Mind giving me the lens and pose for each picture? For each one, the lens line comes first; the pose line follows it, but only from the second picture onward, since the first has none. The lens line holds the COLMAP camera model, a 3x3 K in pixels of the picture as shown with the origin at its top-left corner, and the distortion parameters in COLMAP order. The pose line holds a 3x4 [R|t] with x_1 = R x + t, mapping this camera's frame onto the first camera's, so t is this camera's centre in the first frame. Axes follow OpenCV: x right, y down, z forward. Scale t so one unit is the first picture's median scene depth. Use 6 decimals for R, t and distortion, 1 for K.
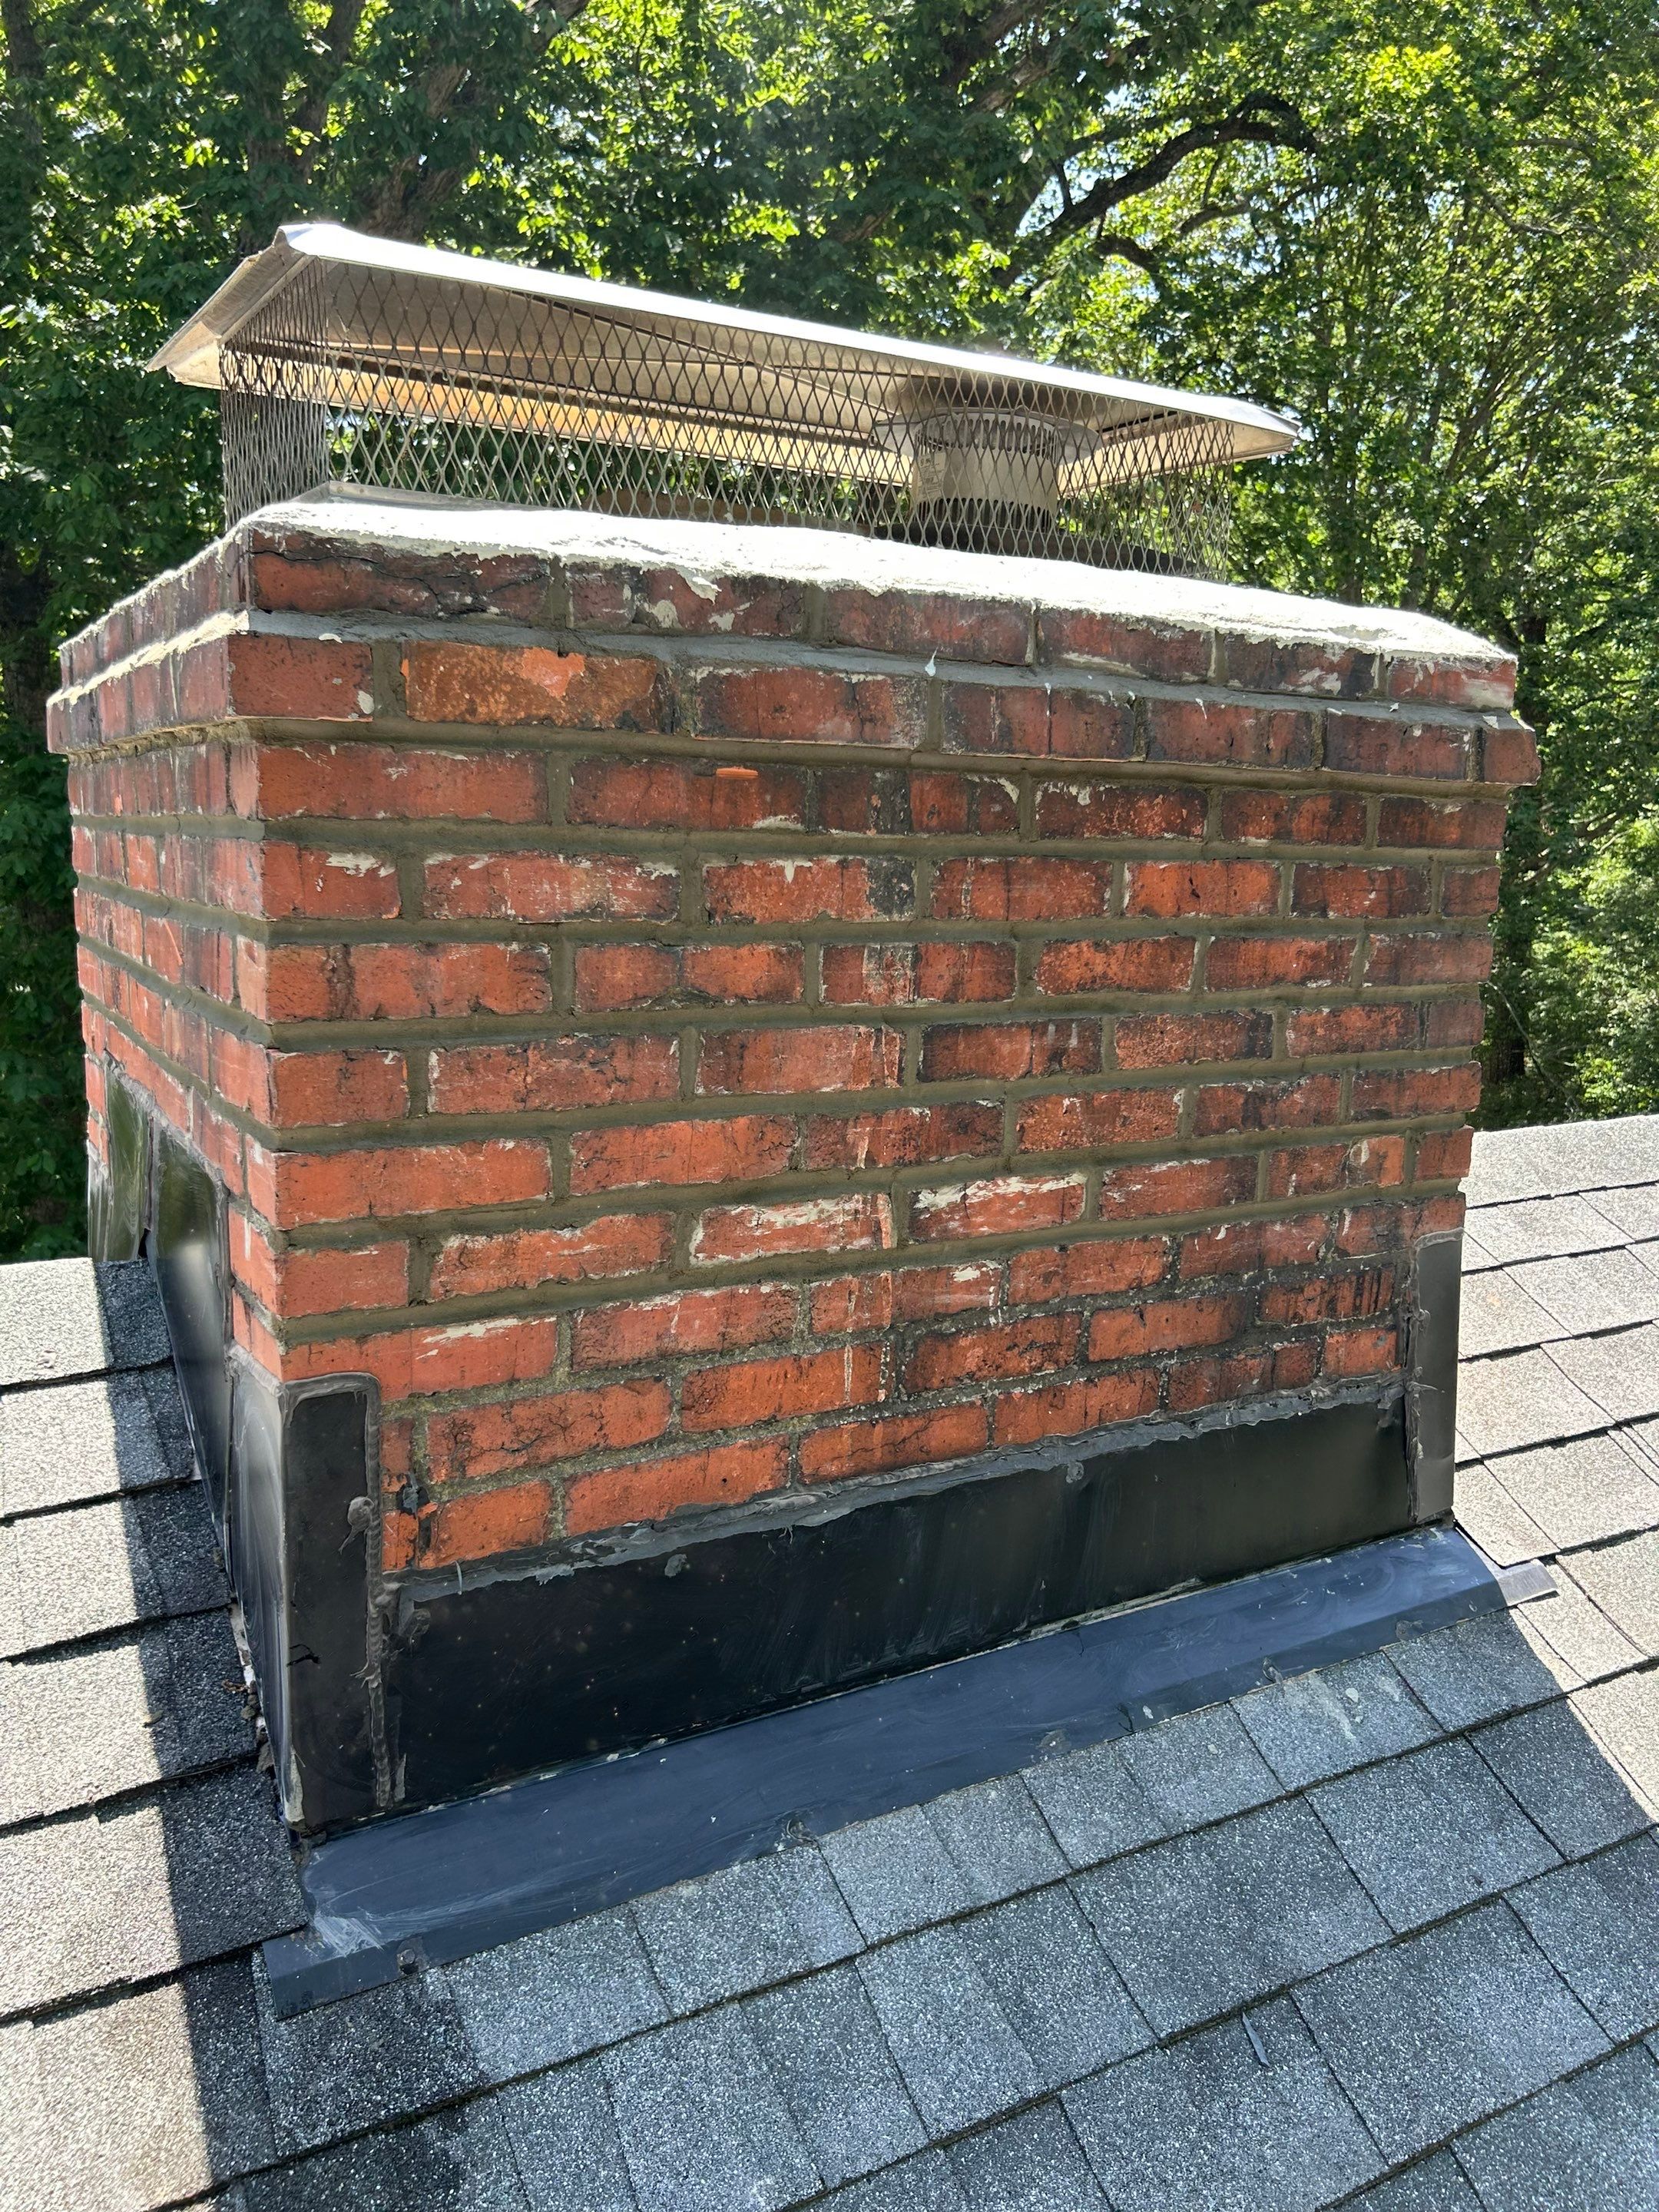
lens RADIAL K [[1624.5, 0, 837.4], [0, 1624.5, 1035.7], [0, 0, 1]] dist [0.058955, -0.072397]
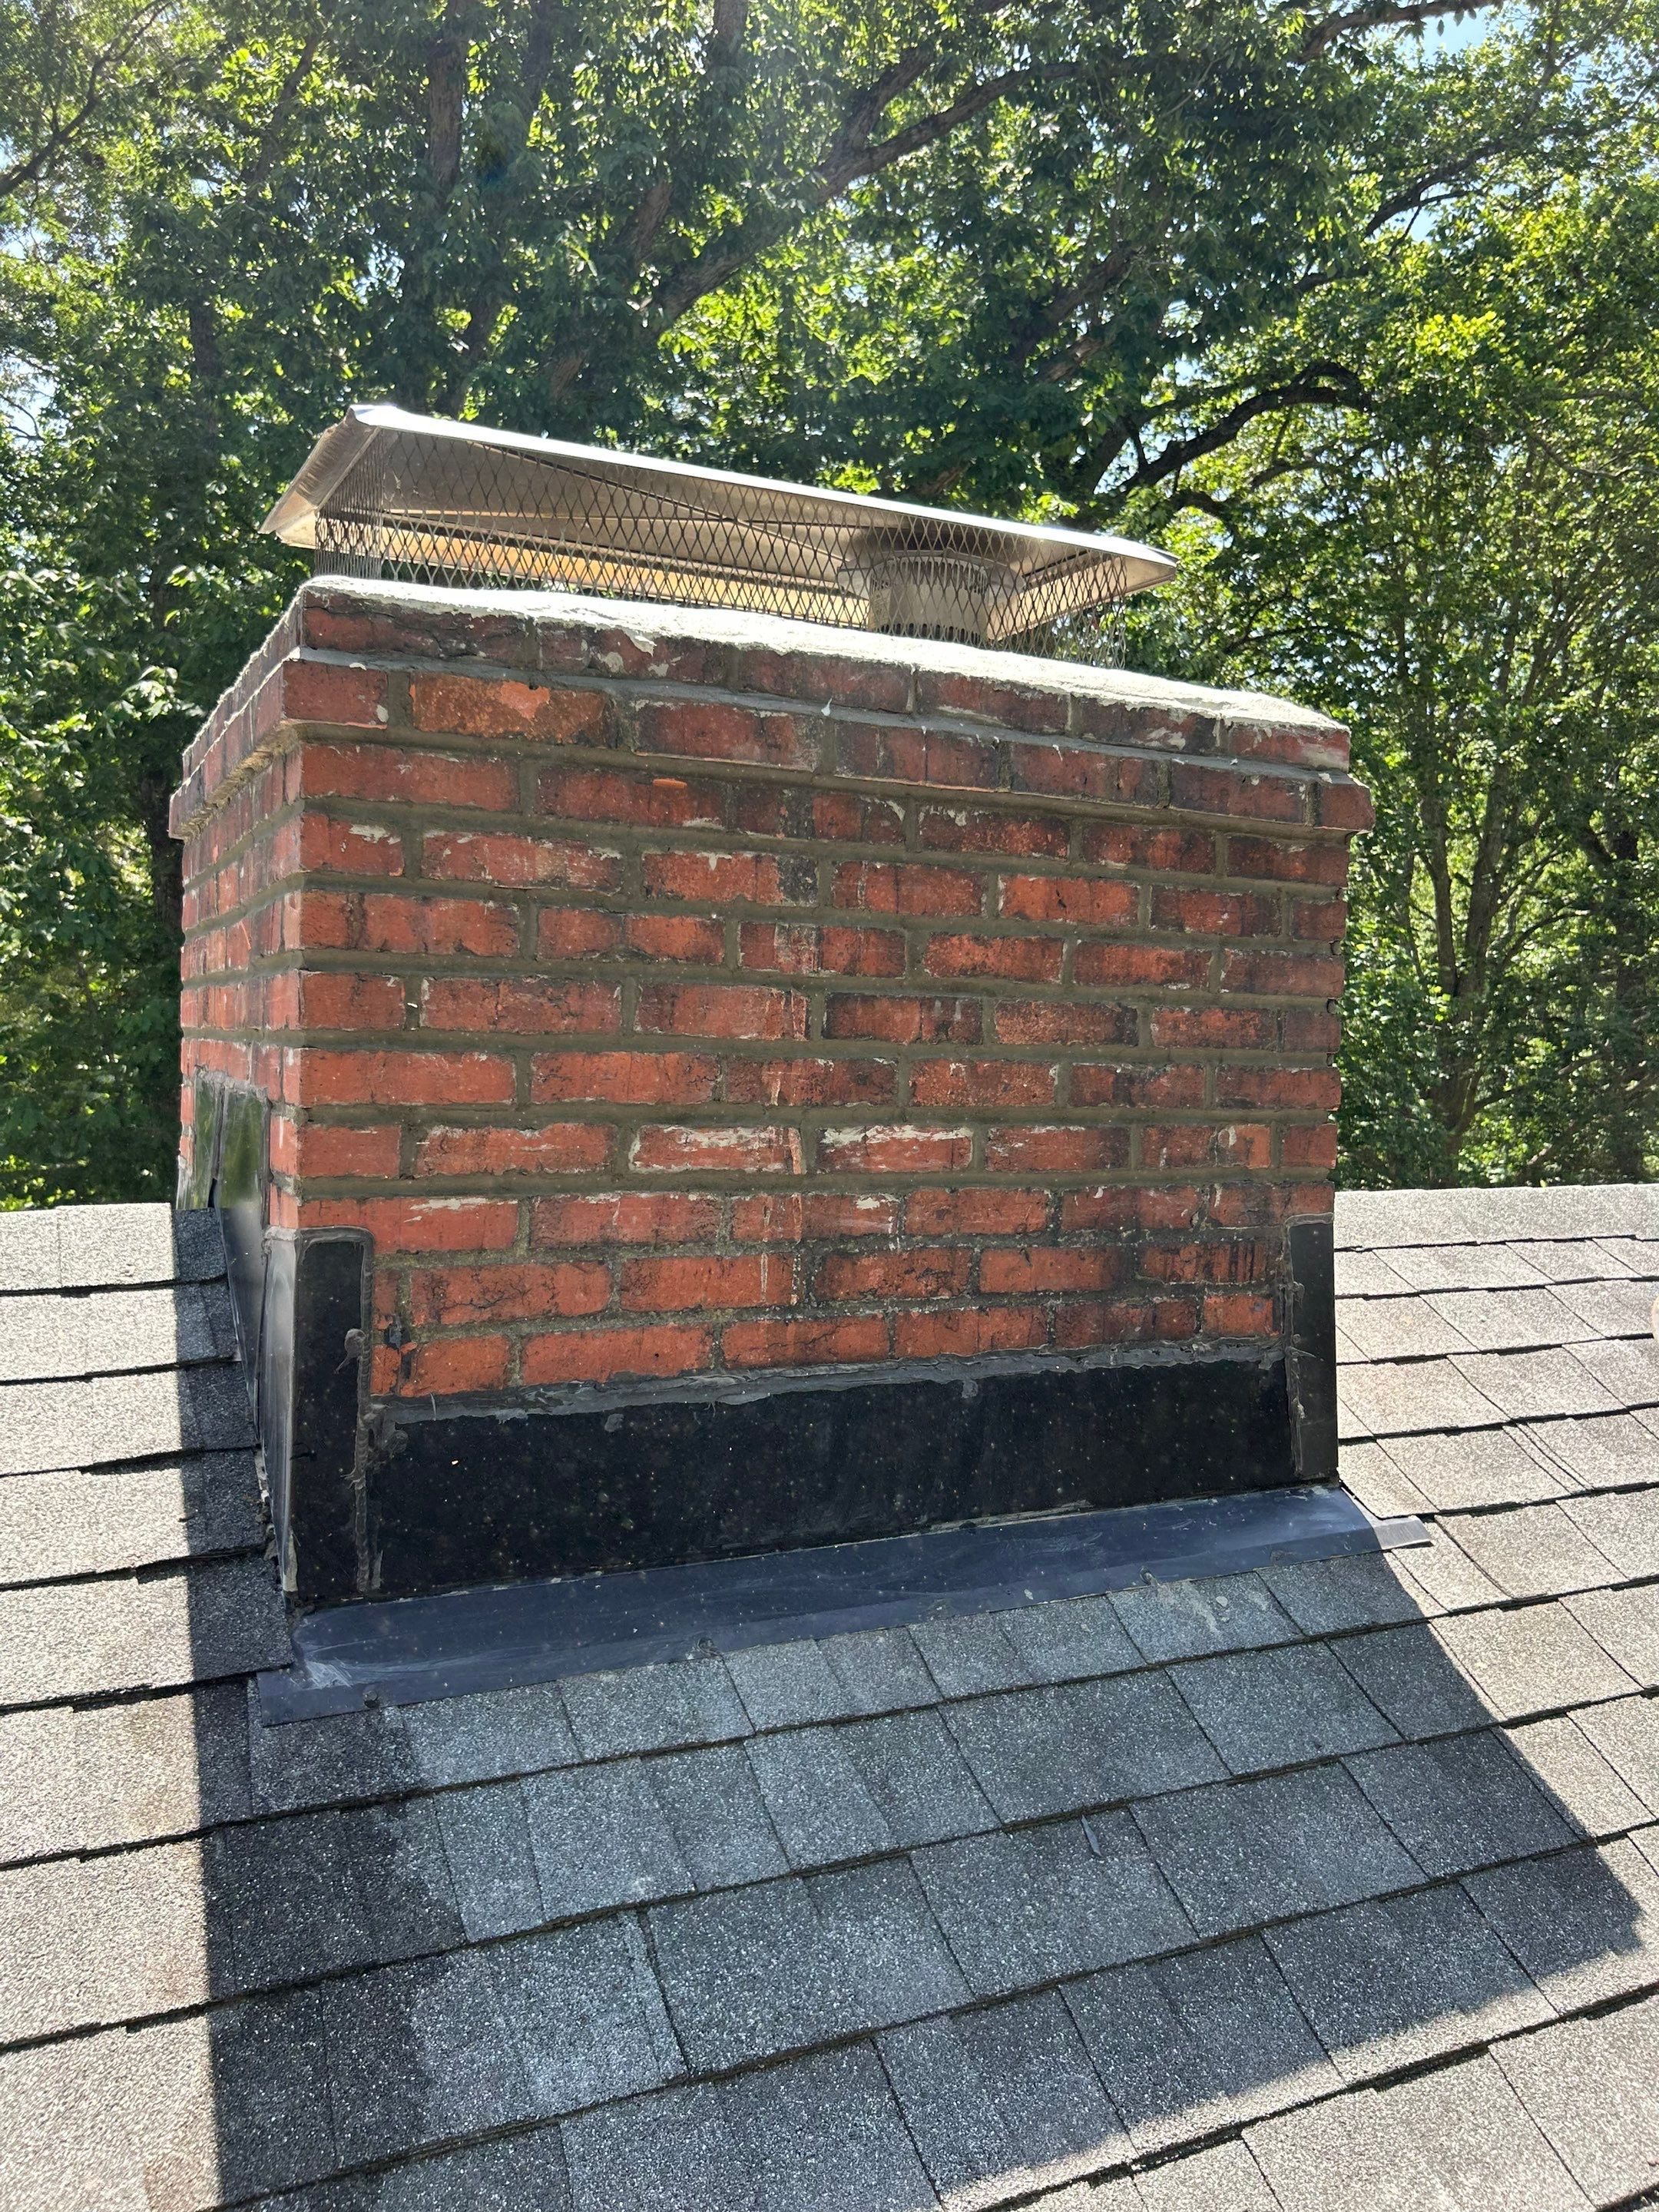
lens RADIAL K [[1620.4, 0, 829.7], [0, 1620.4, 1024.0], [0, 0, 1]] dist [0.100044, -0.192787]
pose [[0.997294, -0.004379, -0.073382, 0.142269], [-0.006598, 0.988863, -0.148681, 0.196599], [0.073216, 0.148763, 0.986159, -0.216906]]
